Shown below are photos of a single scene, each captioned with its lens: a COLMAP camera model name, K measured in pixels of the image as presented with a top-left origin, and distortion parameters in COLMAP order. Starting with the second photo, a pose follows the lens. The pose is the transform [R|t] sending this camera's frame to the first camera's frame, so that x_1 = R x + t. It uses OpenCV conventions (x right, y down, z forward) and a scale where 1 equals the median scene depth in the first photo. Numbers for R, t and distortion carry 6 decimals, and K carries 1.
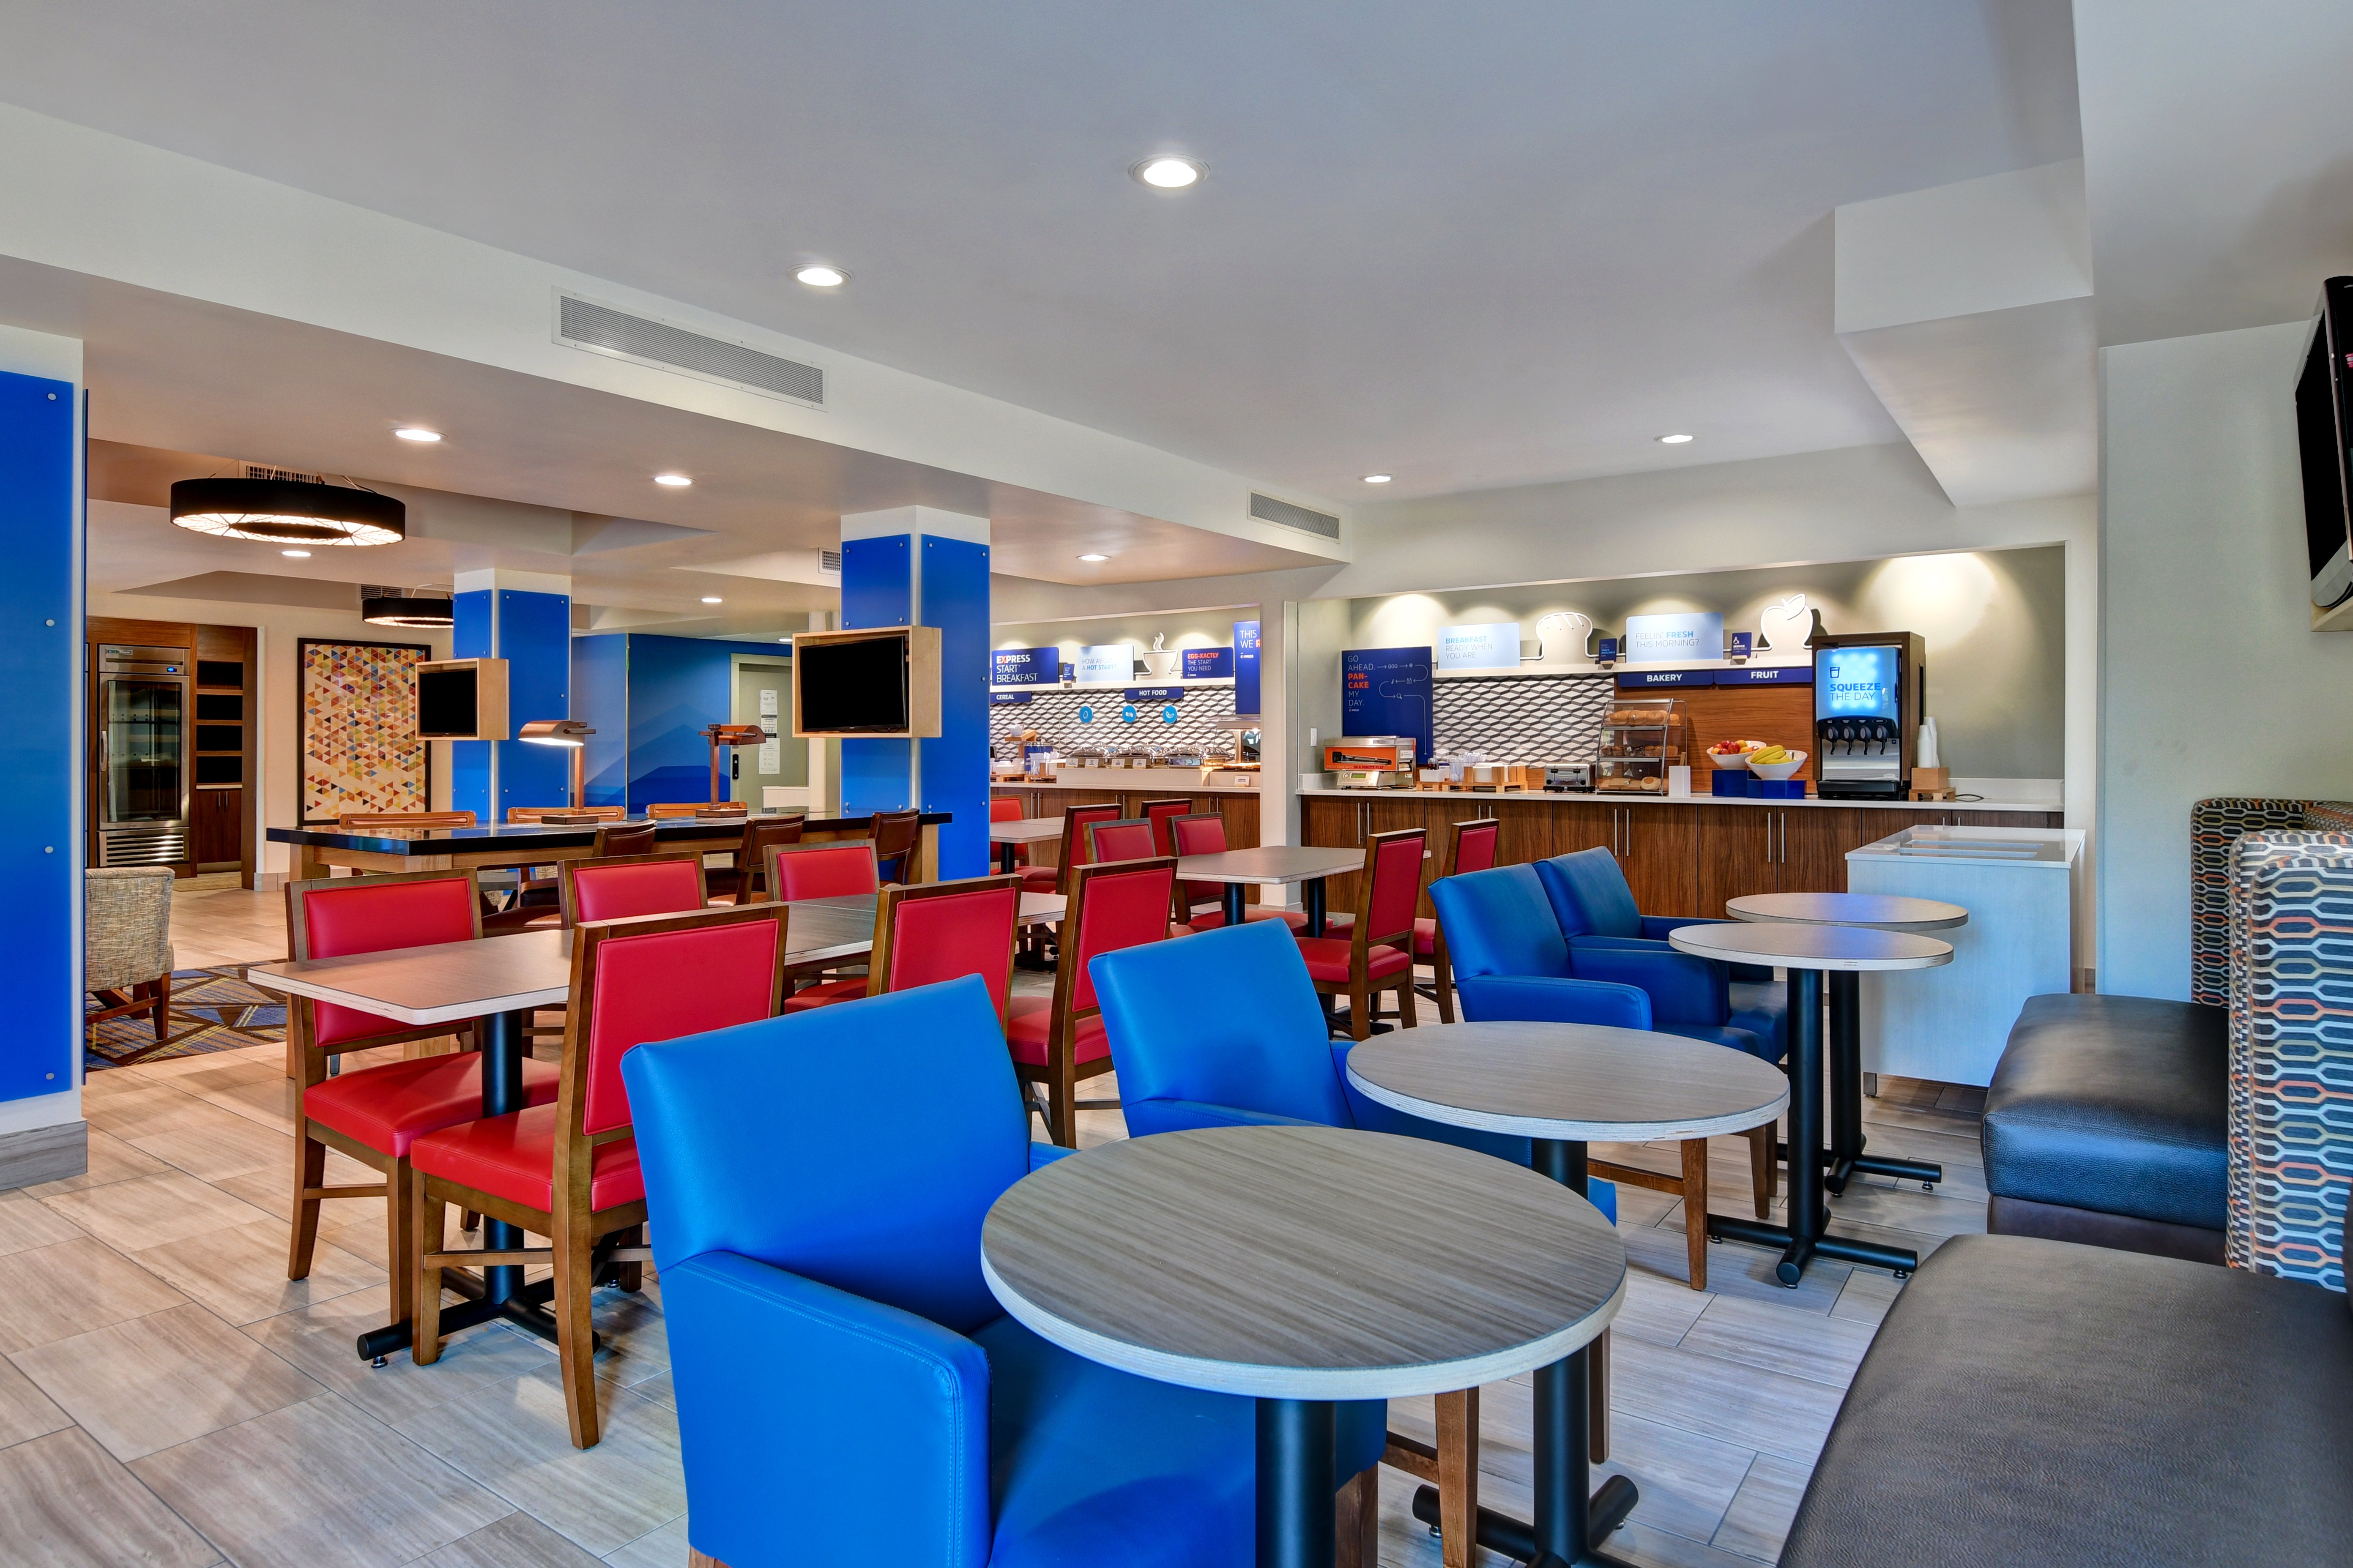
lens RADIAL K [[1302.7, 0, 1175.9], [0, 1302.7, 735.7], [0, 0, 1]] dist [-0.004485, -0.001697]
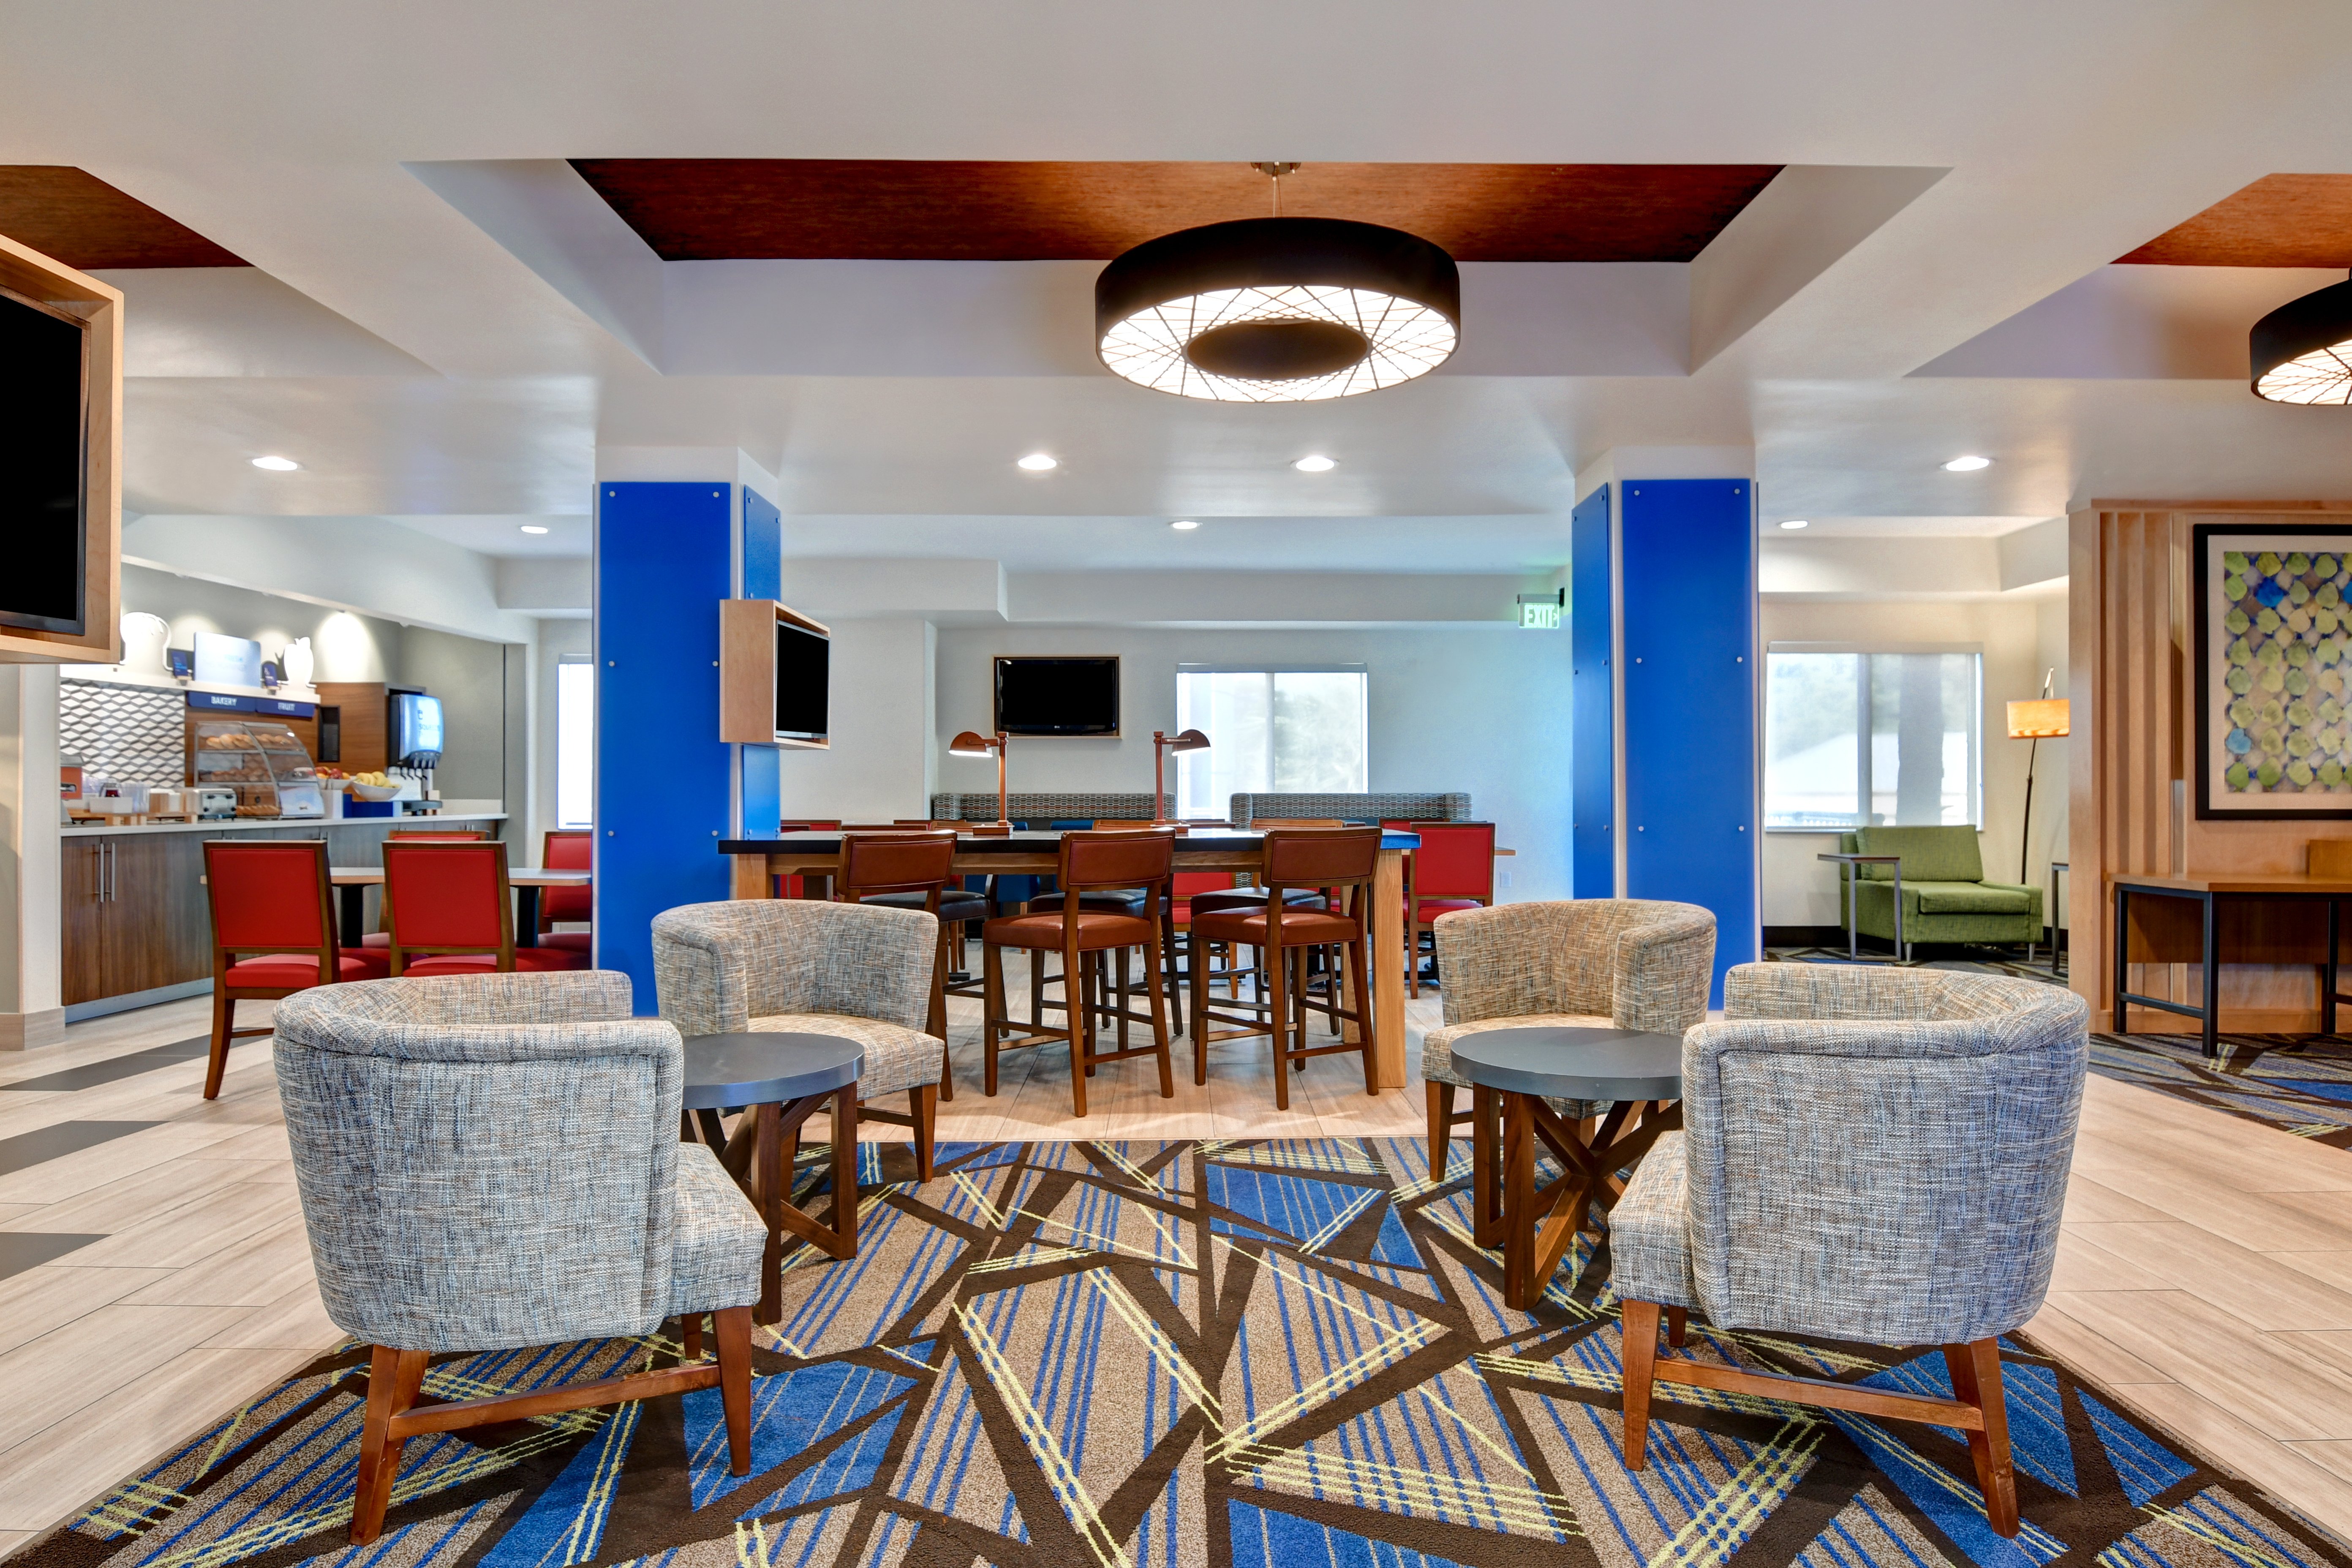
lens RADIAL K [[1346.3, 0, 1176.0], [0, 1346.3, 784.0], [0, 0, 1]] dist [-0.003221, -0.003069]
pose [[-0.574637, 0.007942, 0.818370, -0.833540], [-0.002987, 0.999926, -0.011801, 0.026493], [-0.818403, -0.009226, -0.574571, 0.974360]]
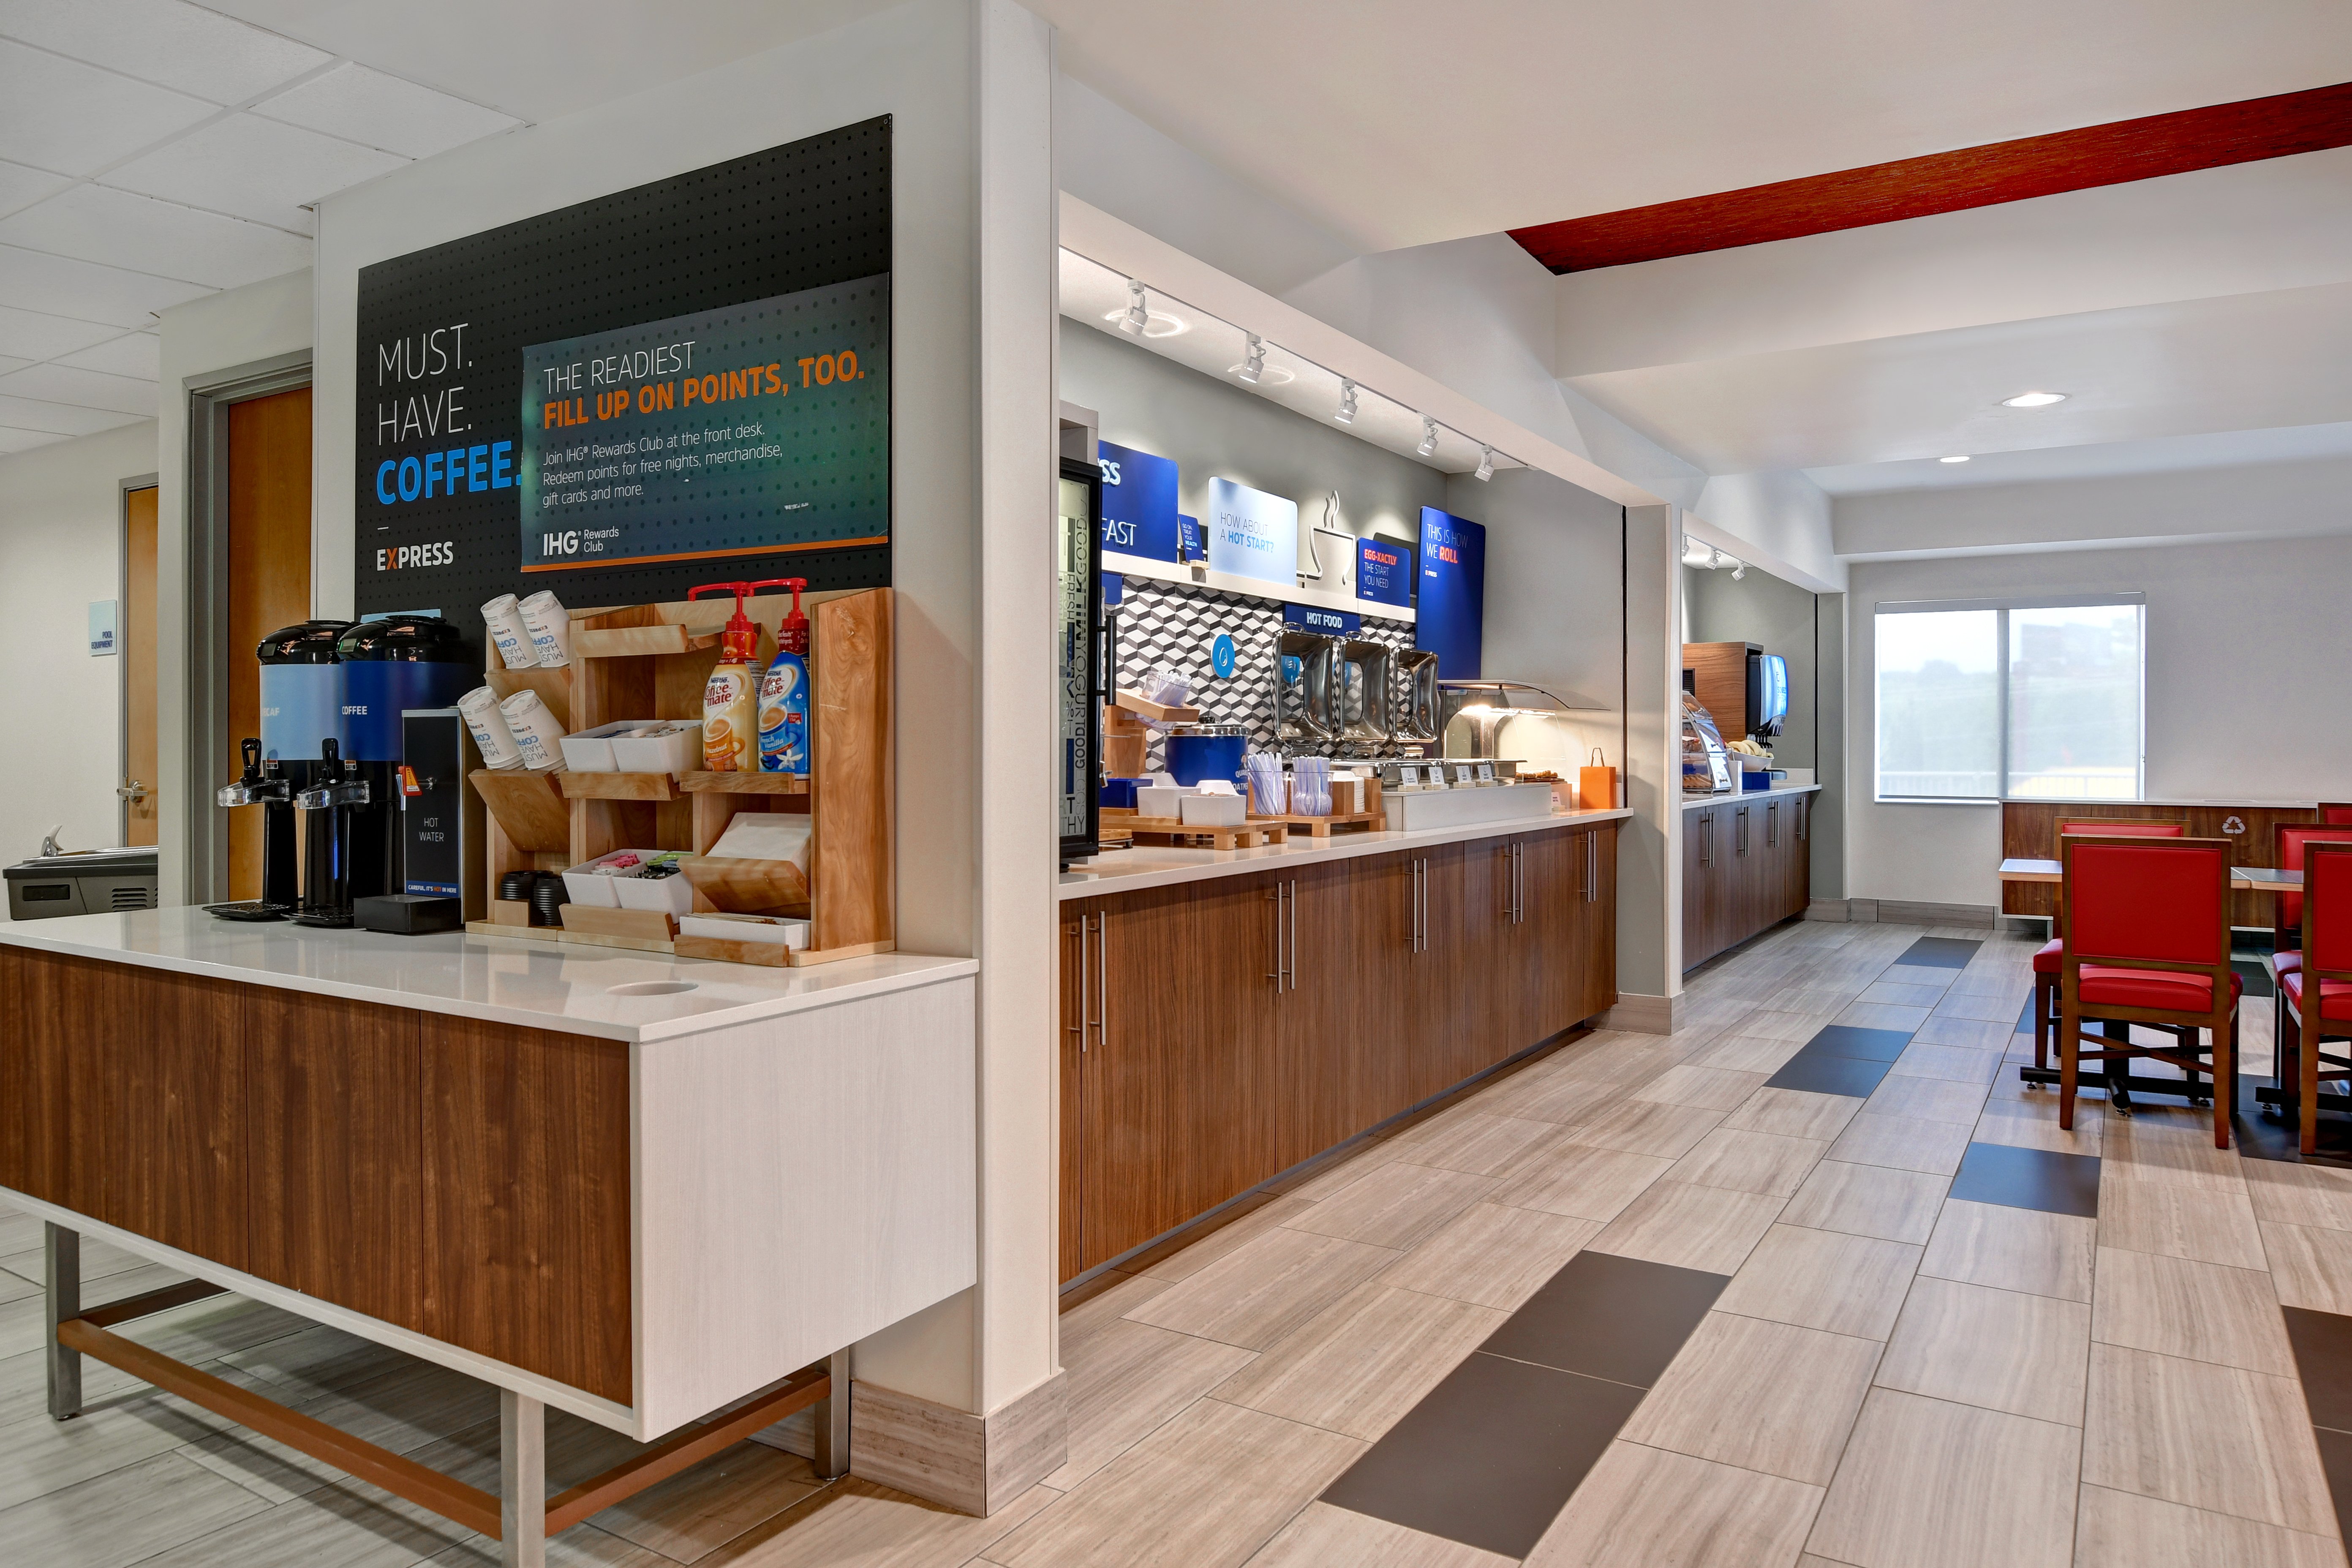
lens RADIAL K [[1456.6, 0, 1175.2], [0, 1456.6, 745.4], [0, 0, 1]] dist [-0.002864, -0.001577]
pose [[-0.030922, -0.001516, 0.999521, -0.650072], [-0.008727, 0.999961, 0.001246, 0.012829], [-0.999484, -0.008685, -0.030934, 1.331038]]
